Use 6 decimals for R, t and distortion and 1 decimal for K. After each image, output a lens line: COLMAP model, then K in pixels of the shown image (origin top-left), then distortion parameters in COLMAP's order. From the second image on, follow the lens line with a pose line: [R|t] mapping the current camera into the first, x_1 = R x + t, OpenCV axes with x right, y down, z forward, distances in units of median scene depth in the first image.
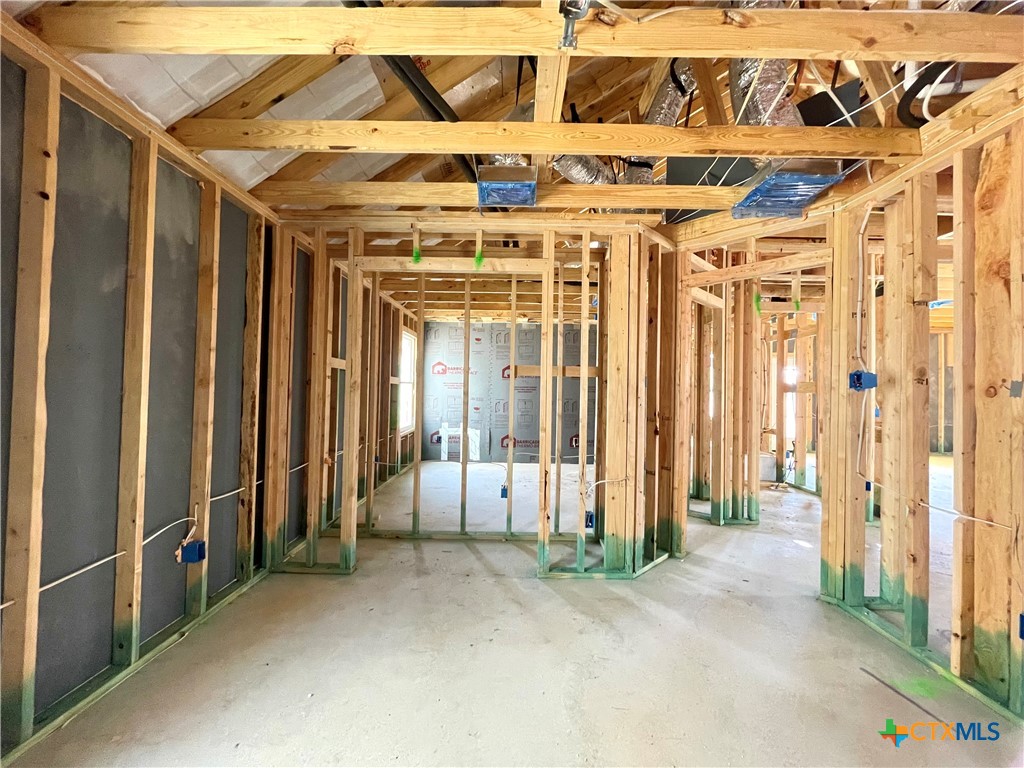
lens RADIAL K [[419.9, 0, 506.2], [0, 419.9, 379.8], [0, 0, 1]] dist [-0.001380, 0.000472]
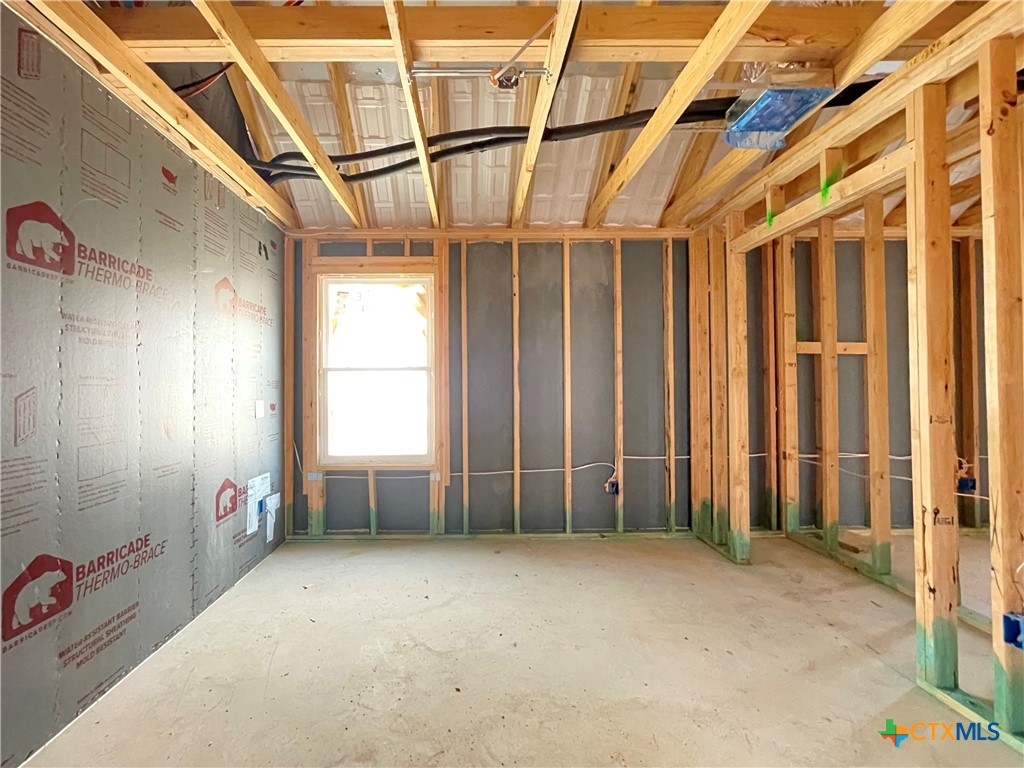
lens RADIAL K [[477.7, 0, 485.7], [0, 477.7, 378.3], [0, 0, 1]] dist [0.005427, 0.000460]
pose [[0.032660, -0.030464, -0.999002, 0.756570], [0.033626, 0.999003, -0.029365, 0.040819], [0.998901, -0.032634, 0.033652, 0.390110]]
